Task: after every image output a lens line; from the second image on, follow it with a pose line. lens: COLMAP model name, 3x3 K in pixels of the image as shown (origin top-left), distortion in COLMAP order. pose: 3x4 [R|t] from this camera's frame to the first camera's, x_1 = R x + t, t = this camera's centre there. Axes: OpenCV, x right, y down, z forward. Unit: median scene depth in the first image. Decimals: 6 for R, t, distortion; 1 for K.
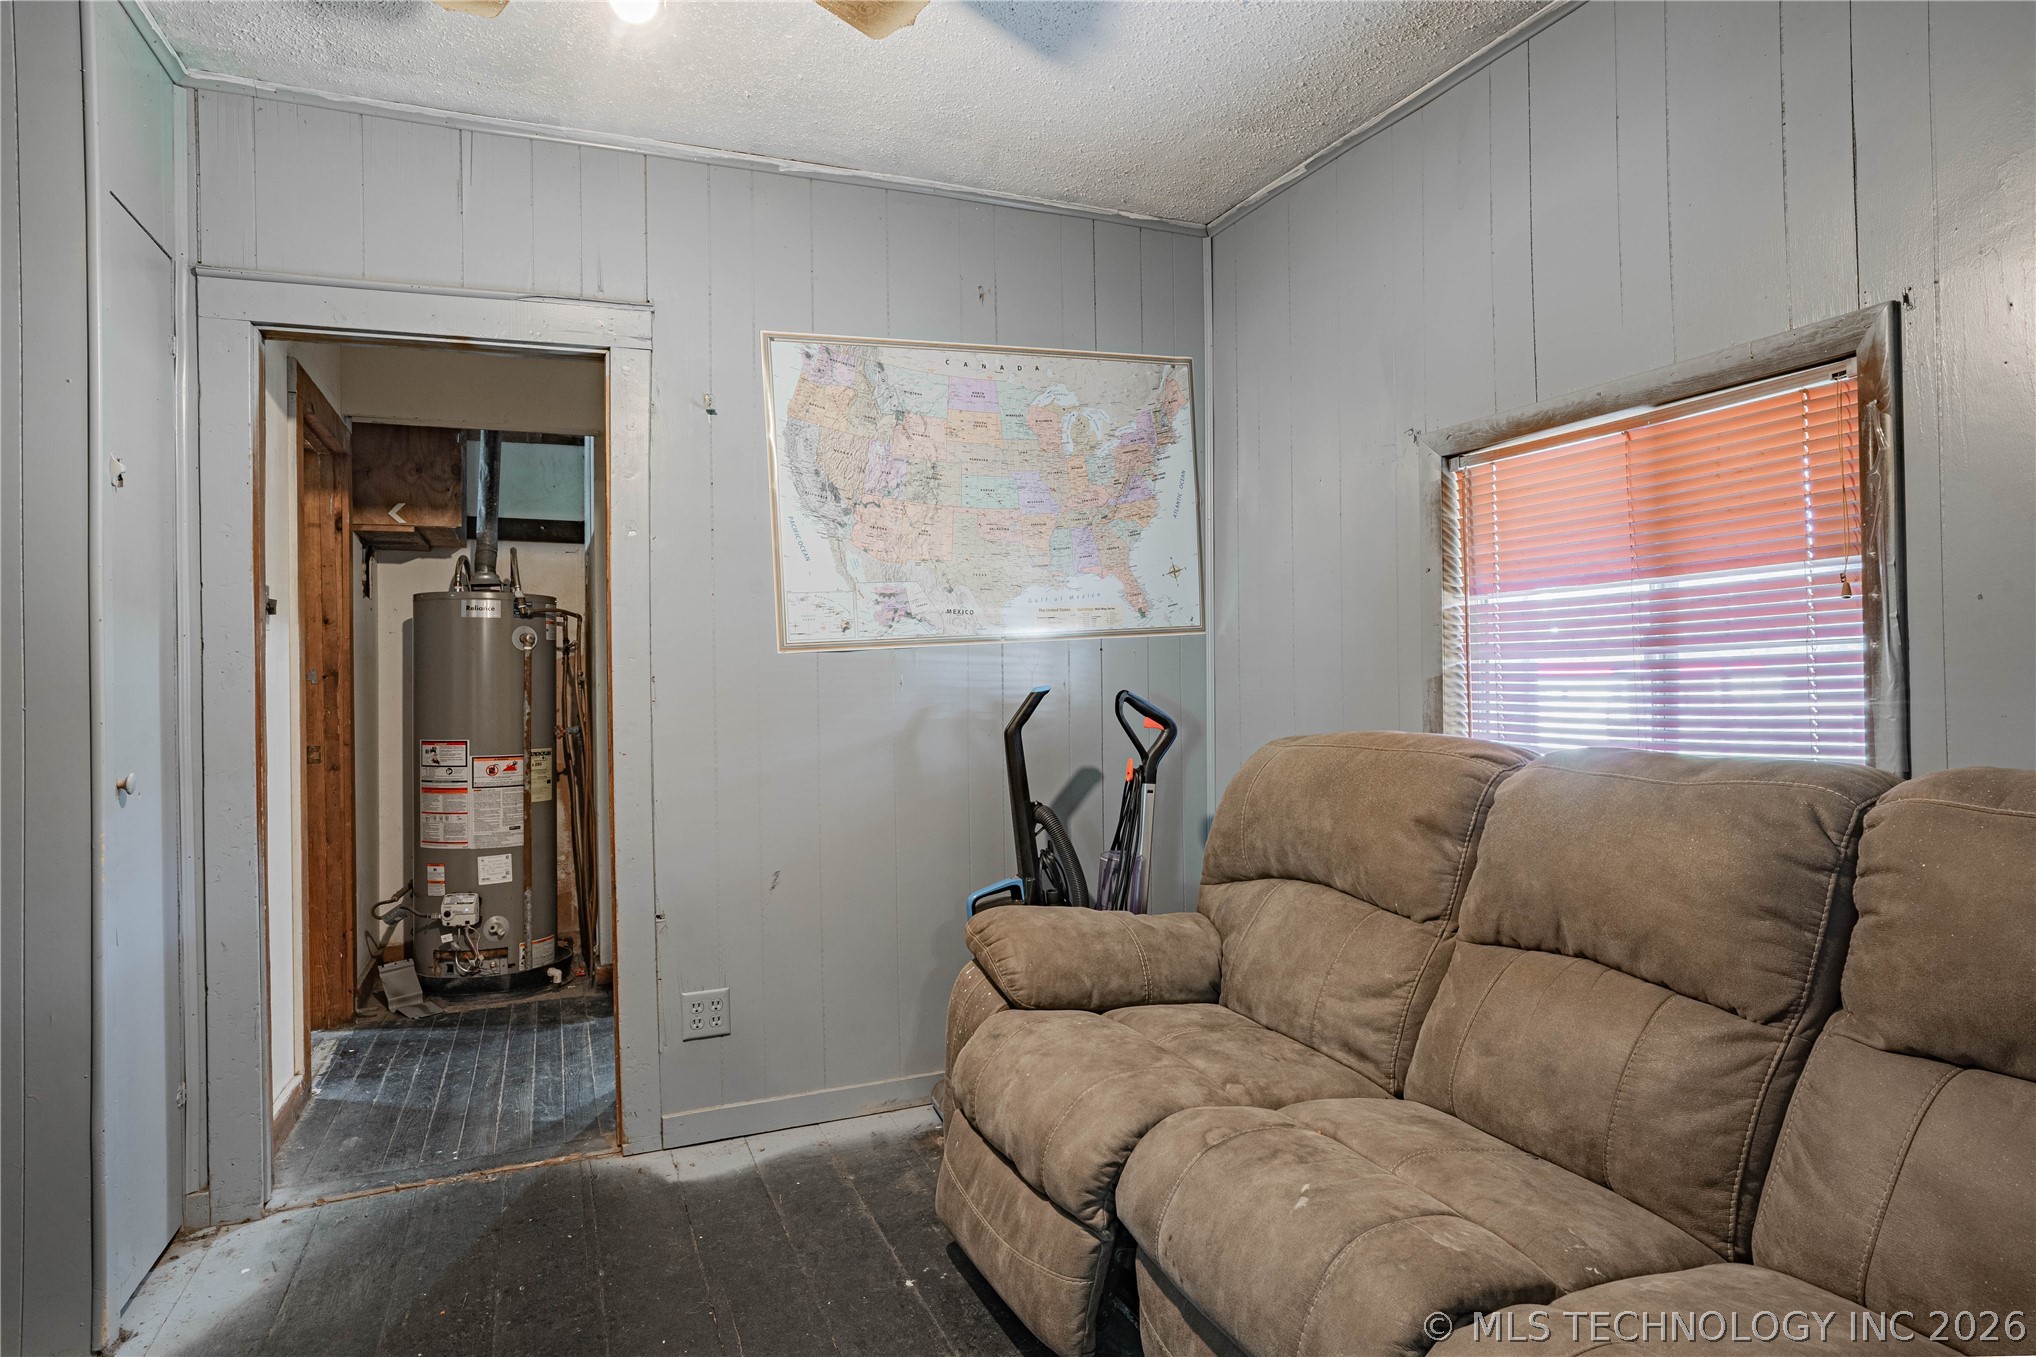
lens RADIAL K [[1136.7, 0, 1016.6], [0, 1136.7, 675.2], [0, 0, 1]] dist [-0.054088, 0.043661]
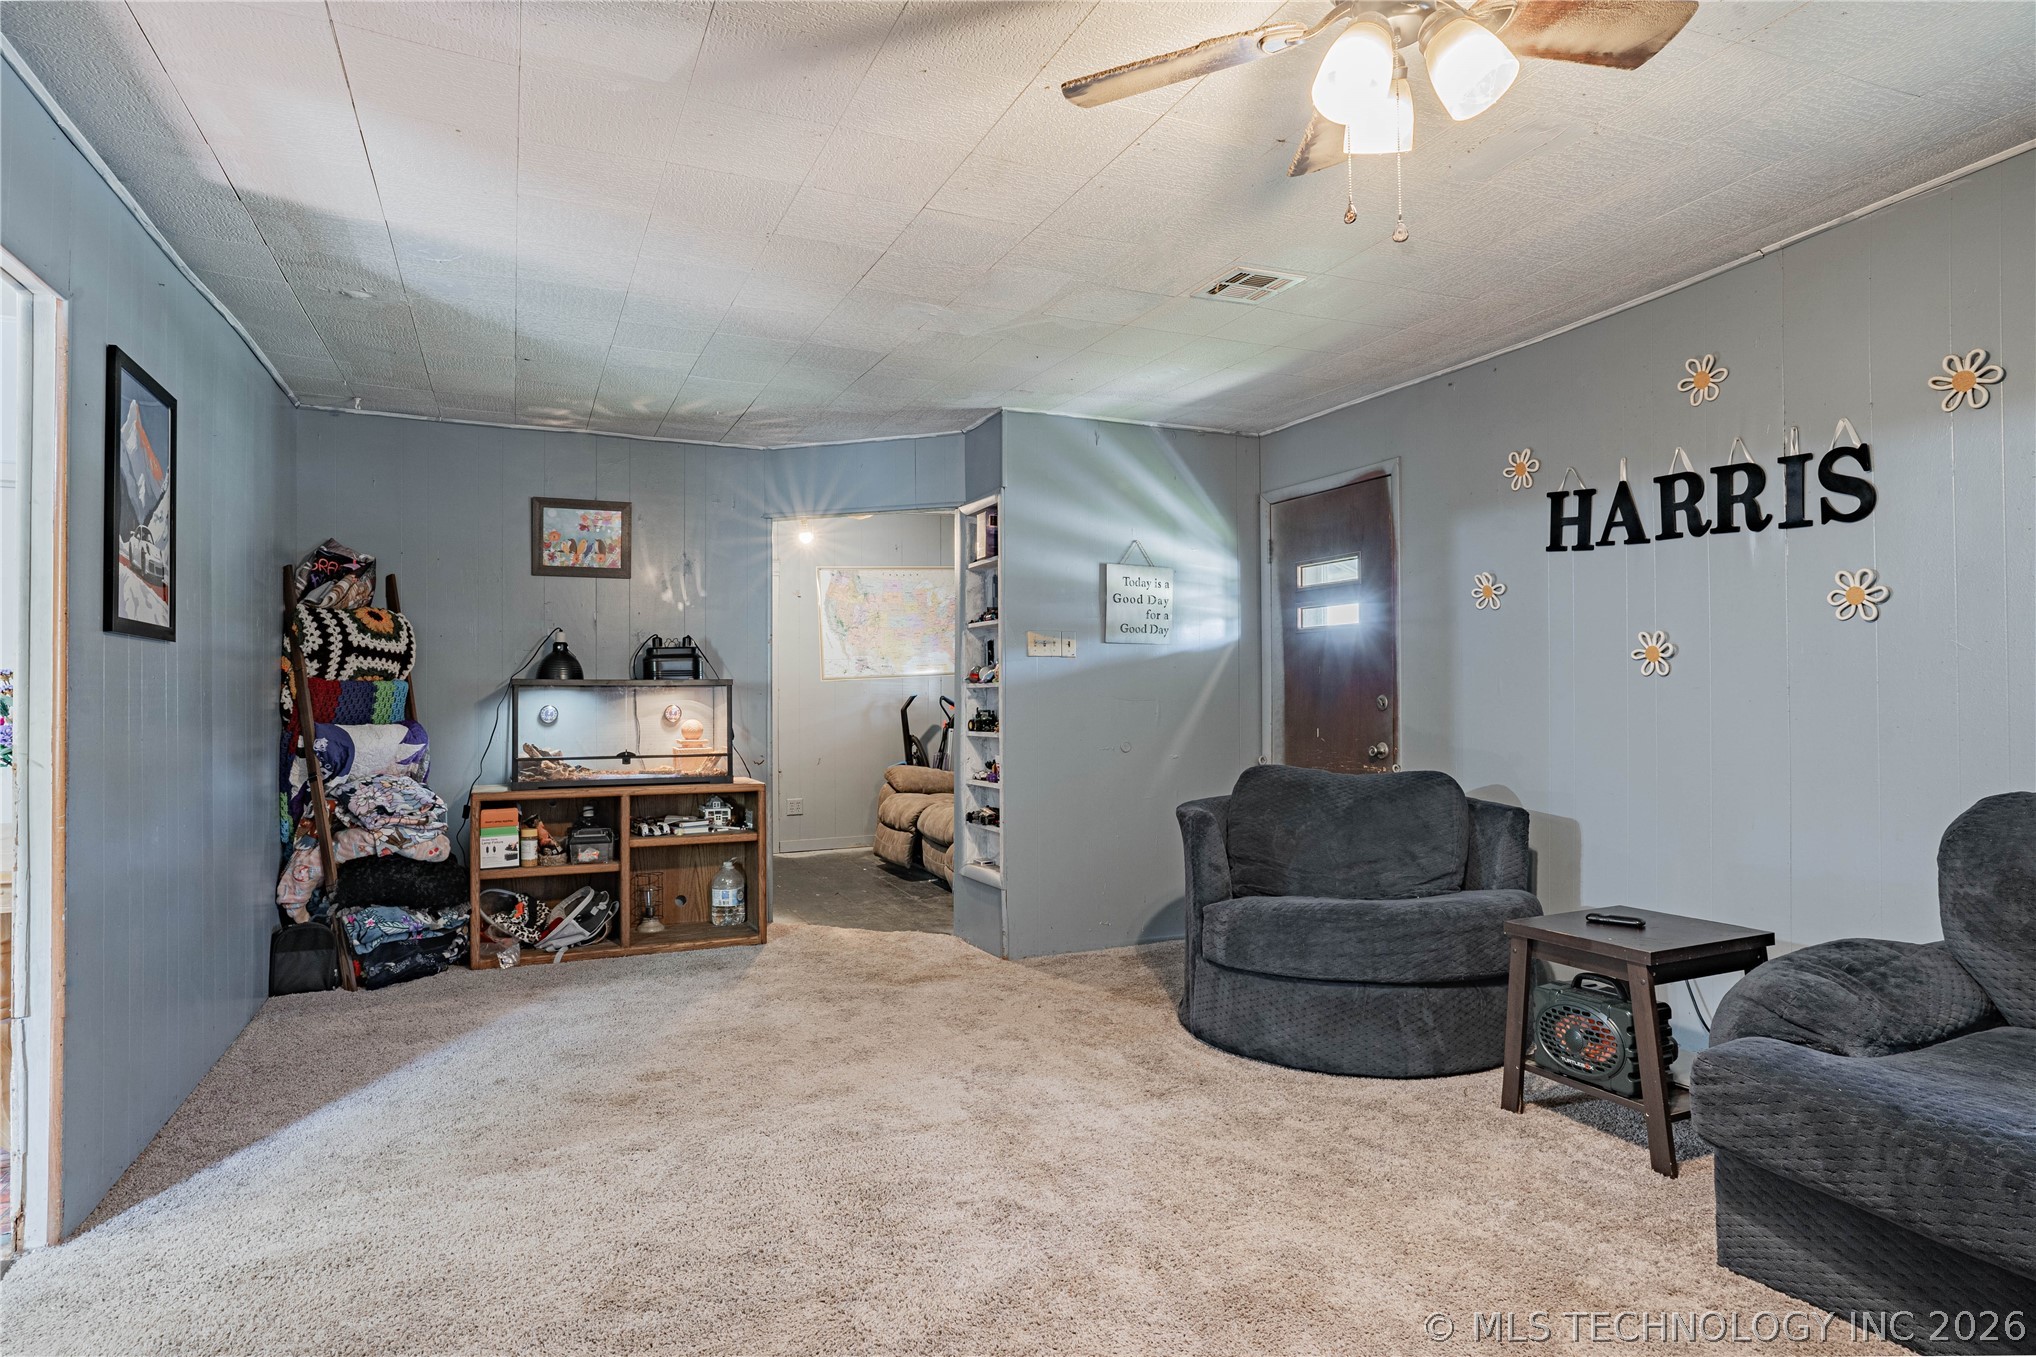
lens RADIAL K [[1136.7, 0, 1016.6], [0, 1136.7, 675.2], [0, 0, 1]] dist [-0.054088, 0.043661]
pose [[0.999479, 0.012968, 0.029566, 0.191952], [-0.012722, 0.999883, -0.008513, -0.015715], [-0.029673, 0.008133, 0.999527, -1.833163]]
